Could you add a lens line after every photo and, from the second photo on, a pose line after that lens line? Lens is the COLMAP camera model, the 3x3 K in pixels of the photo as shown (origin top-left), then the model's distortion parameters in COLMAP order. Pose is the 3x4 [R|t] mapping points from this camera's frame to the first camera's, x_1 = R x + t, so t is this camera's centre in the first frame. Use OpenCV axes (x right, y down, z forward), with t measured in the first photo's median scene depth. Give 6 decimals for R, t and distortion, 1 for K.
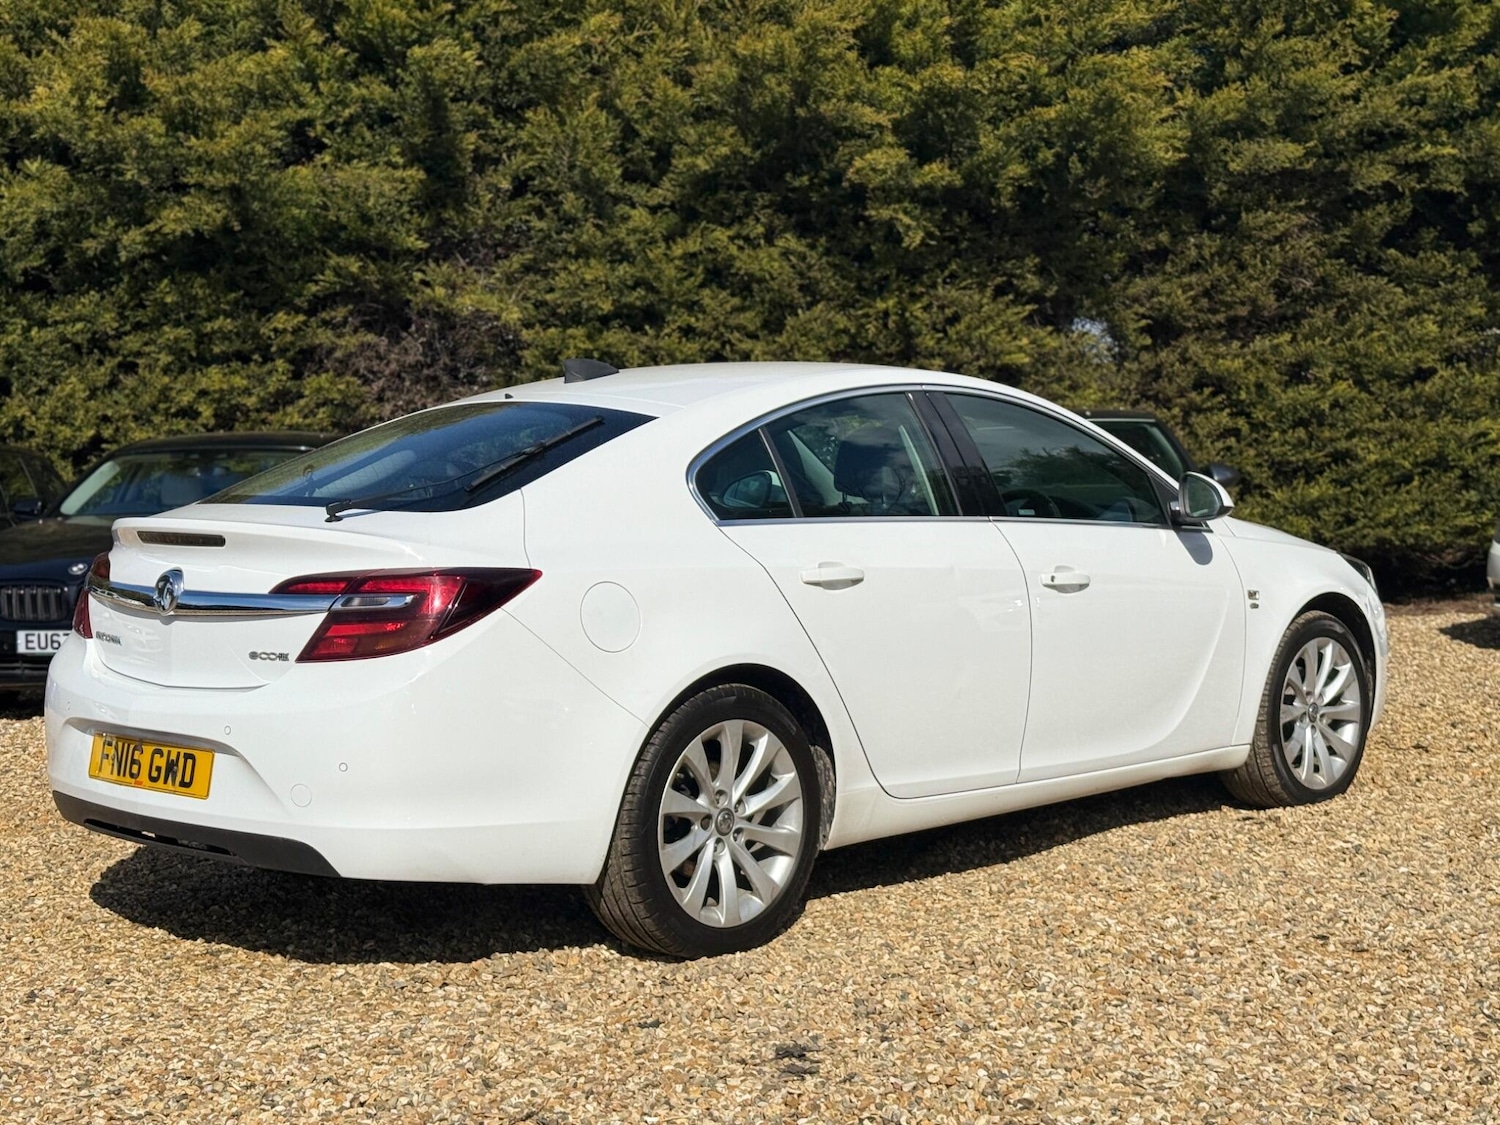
lens RADIAL K [[2200.2, 0, 740.9], [0, 2200.2, 542.4], [0, 0, 1]] dist [0.161939, -0.134355]
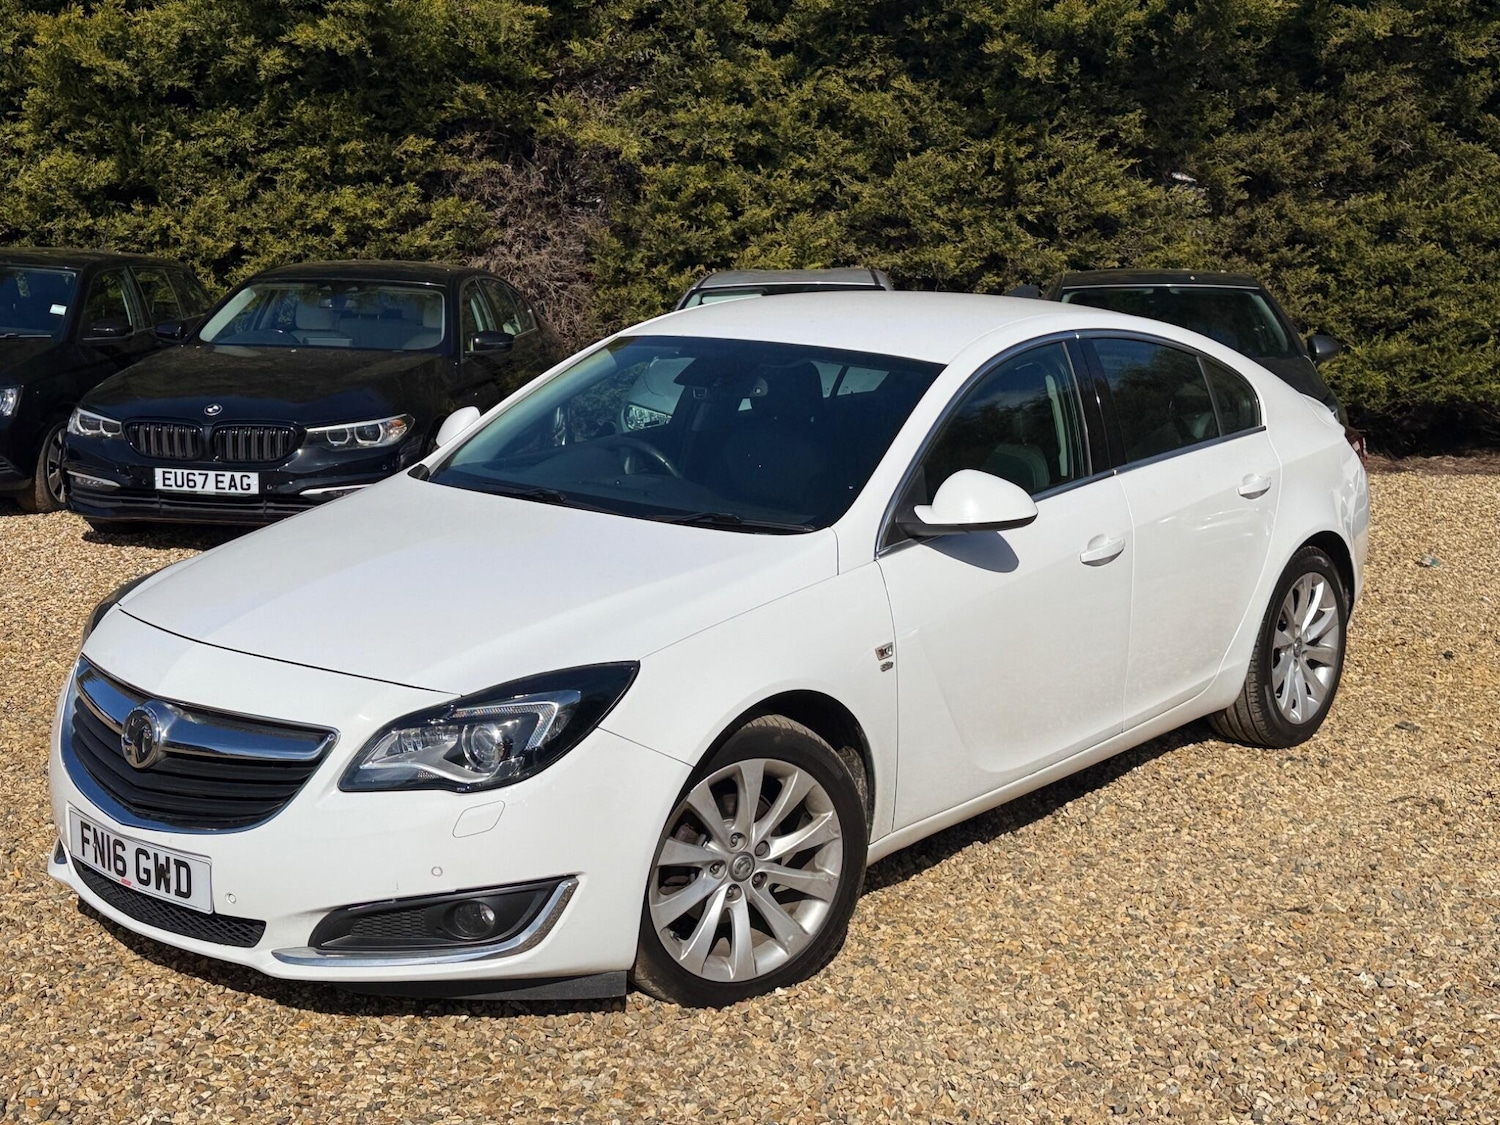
lens RADIAL K [[1892.0, 0, 741.5], [0, 1892.0, 560.2], [0, 0, 1]] dist [0.225394, -0.552690]
pose [[0.998566, 0.046261, -0.026929, -0.018939], [-0.042191, 0.989824, 0.135899, -0.036626], [0.032941, -0.134568, 0.990357, 0.086538]]
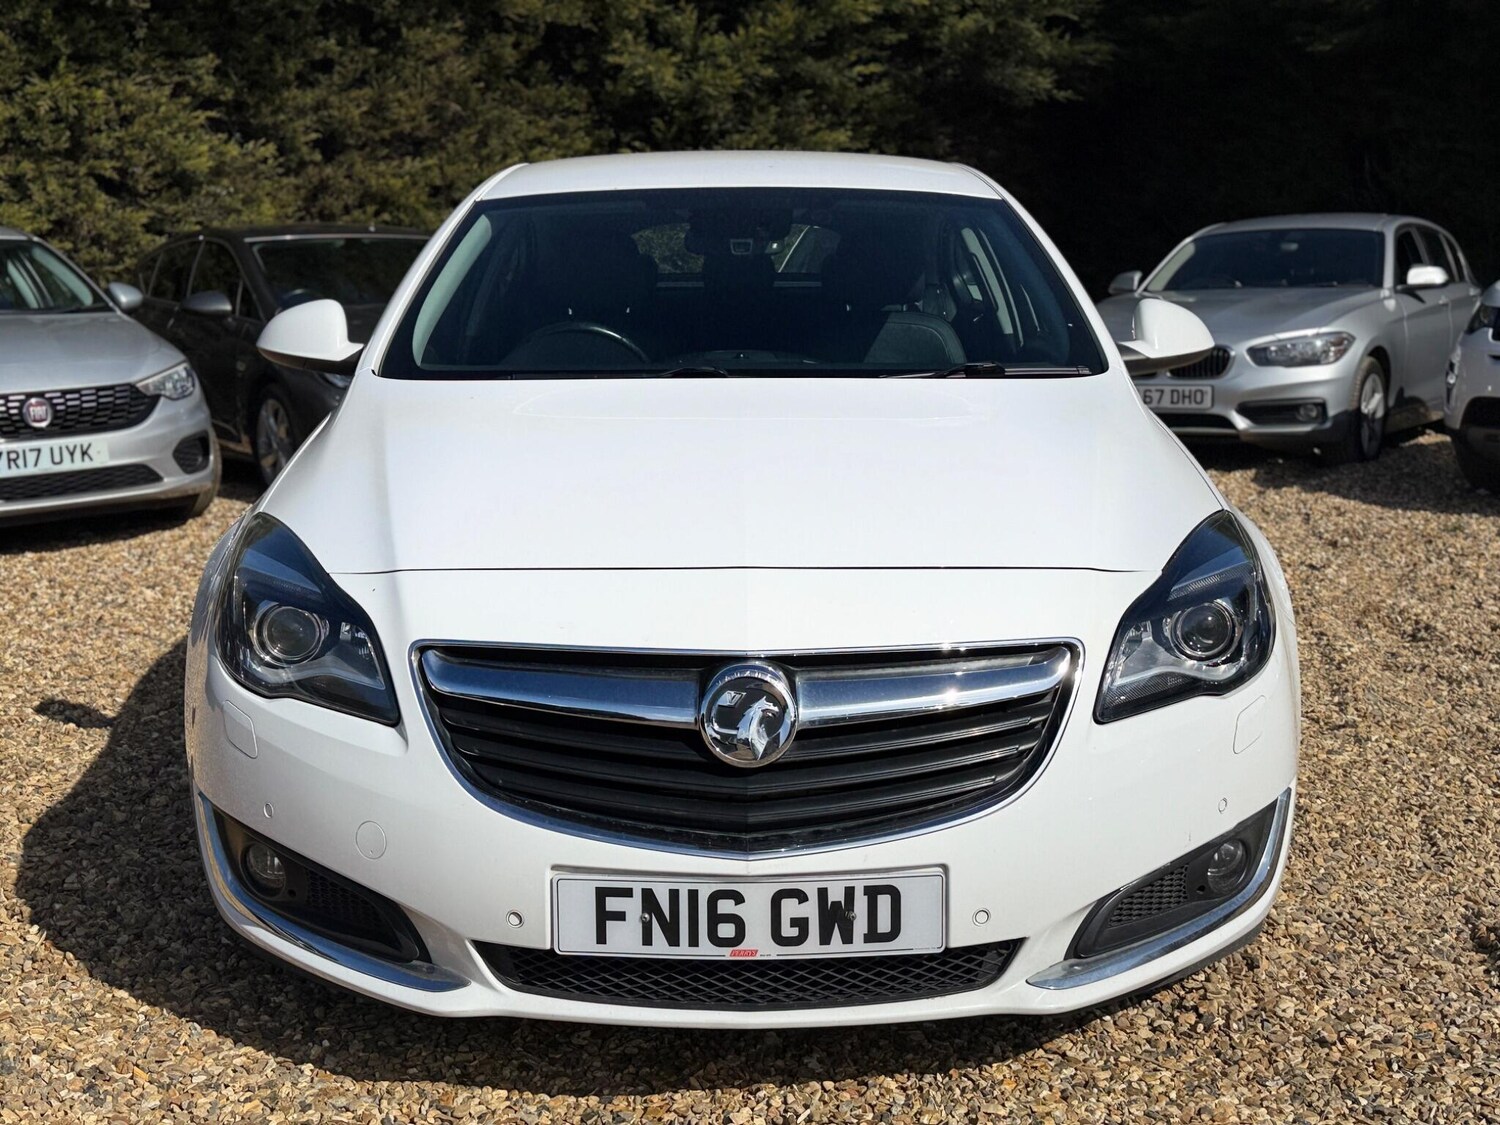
lens RADIAL K [[1883.7, 0, 747.3], [0, 1883.7, 556.9], [0, 0, 1]] dist [0.235643, -0.575661]
pose [[0.780389, -0.086289, 0.619312, -0.215157], [0.022105, 0.993620, 0.110588, -0.004350], [-0.624903, -0.072612, 0.777318, 0.219774]]
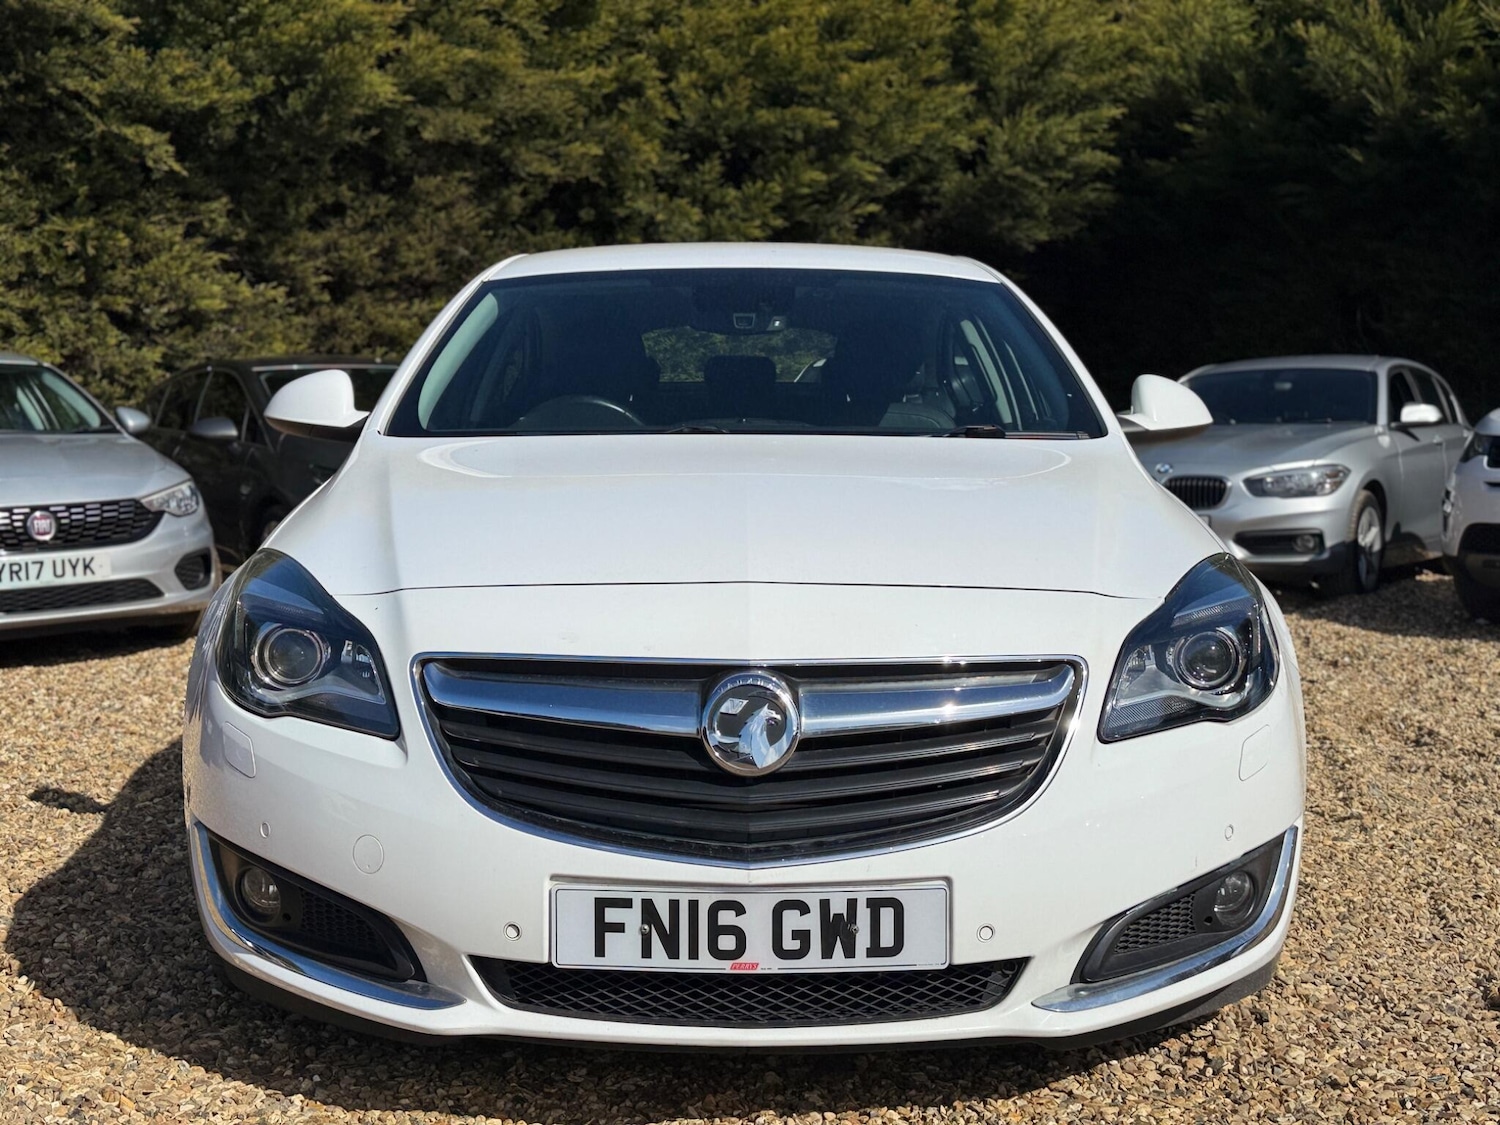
lens RADIAL K [[1884.6, 0, 740.9], [0, 1884.6, 564.9], [0, 0, 1]] dist [0.230920, -0.555936]
pose [[0.782011, -0.029209, 0.622580, -0.216645], [0.015512, 0.999504, 0.027408, 0.009869], [-0.623072, -0.011776, 0.782076, 0.219185]]
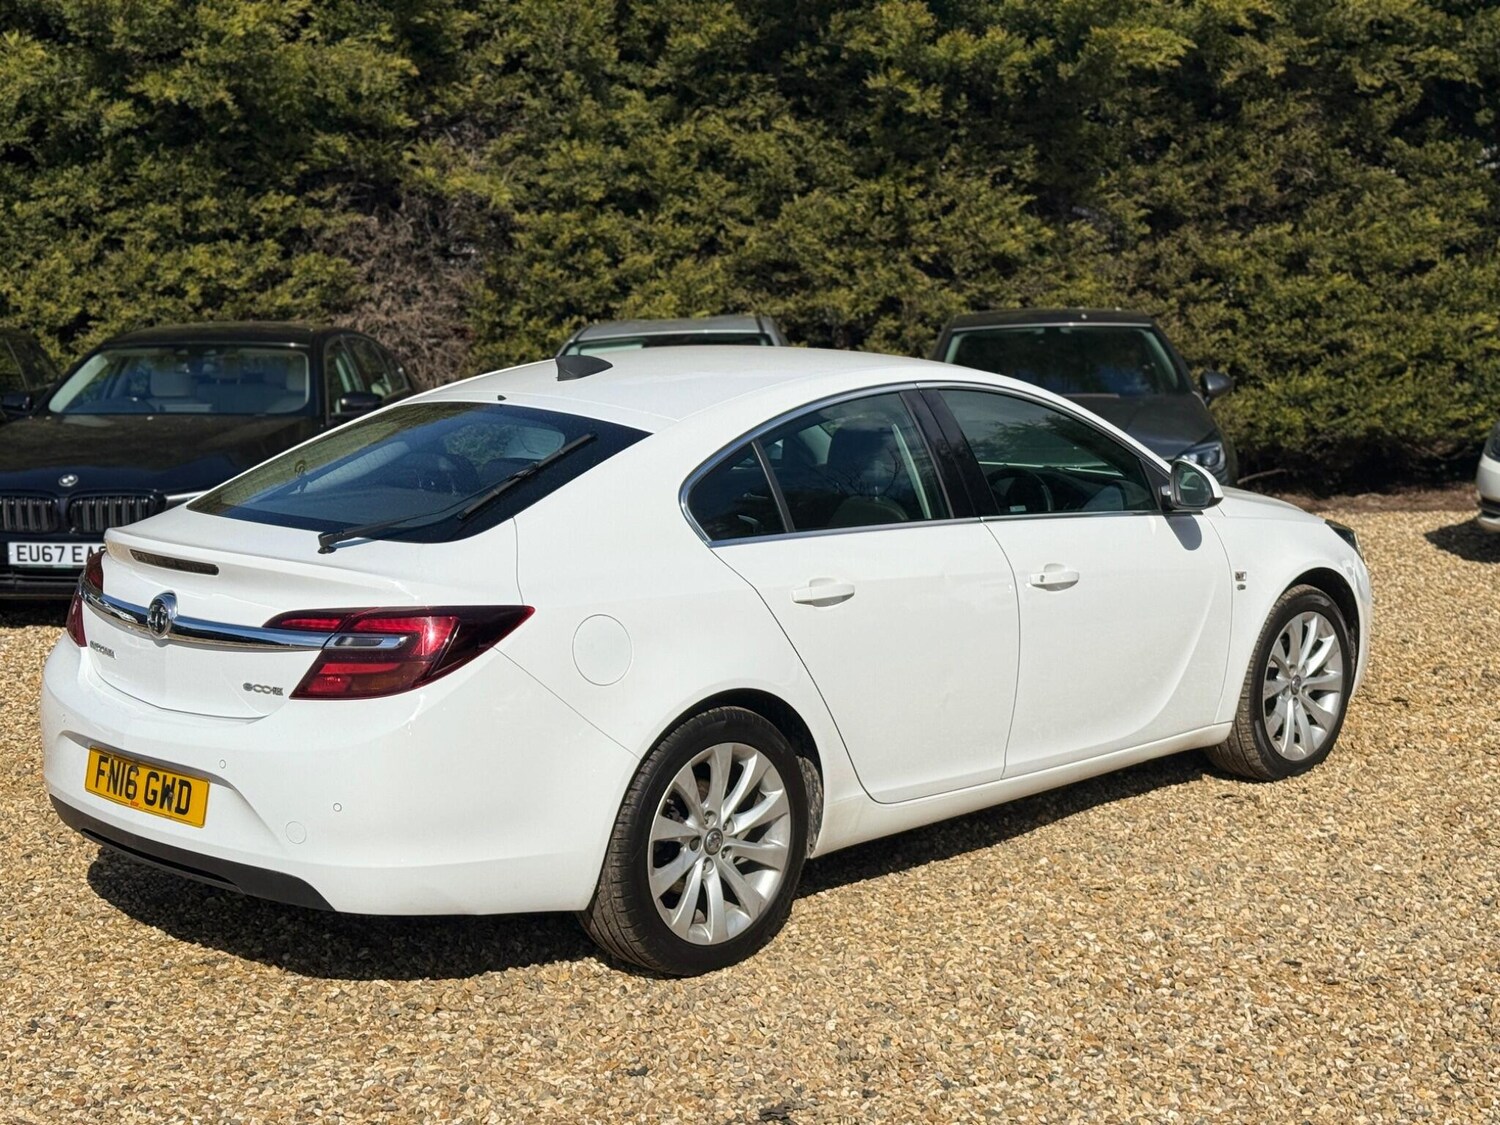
lens RADIAL K [[2201.9, 0, 750.0], [0, 2201.9, 562.5], [0, 0, 1]] dist [0.166271, -0.143301]
pose [[0.999903, 0.011109, 0.008348, -0.000146], [-0.011841, 0.995547, 0.093518, -0.035447], [-0.007272, -0.093608, 0.995583, -0.000500]]
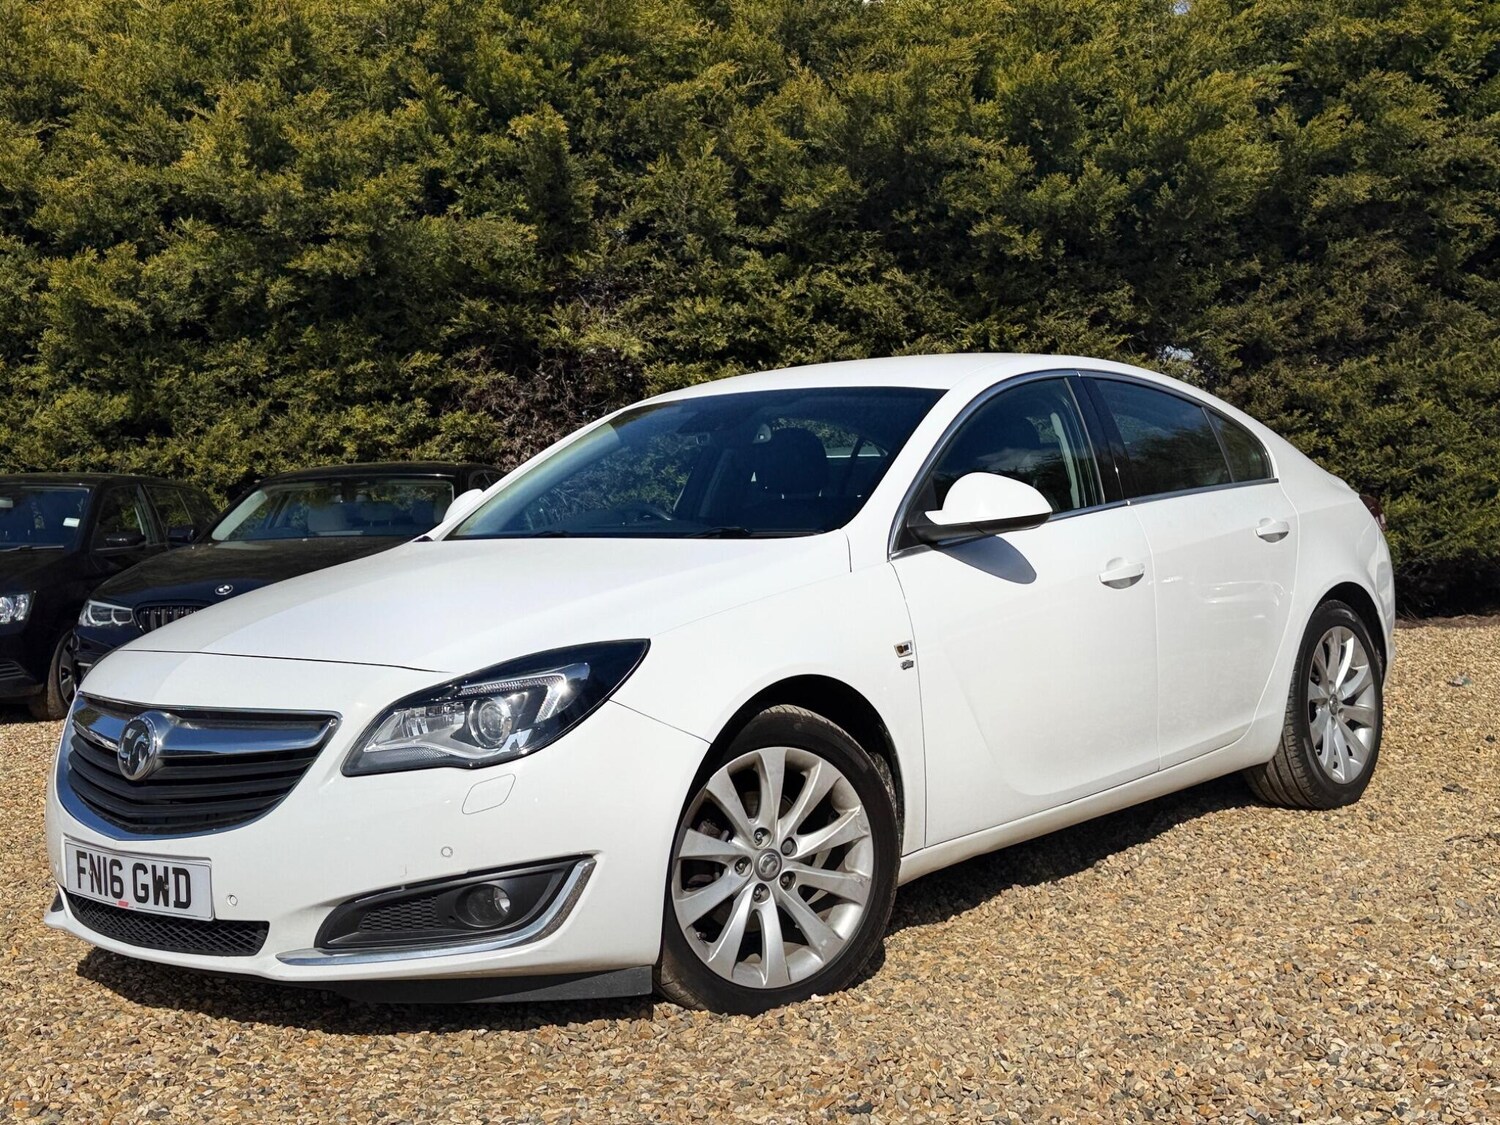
lens RADIAL K [[1892.0, 0, 741.5], [0, 1892.0, 560.2], [0, 0, 1]] dist [0.225394, -0.552690]
pose [[0.999138, -0.012639, -0.039550, -0.016930], [0.012269, 0.999879, -0.009585, 0.006881], [0.039667, 0.009091, 0.999172, 0.090606]]
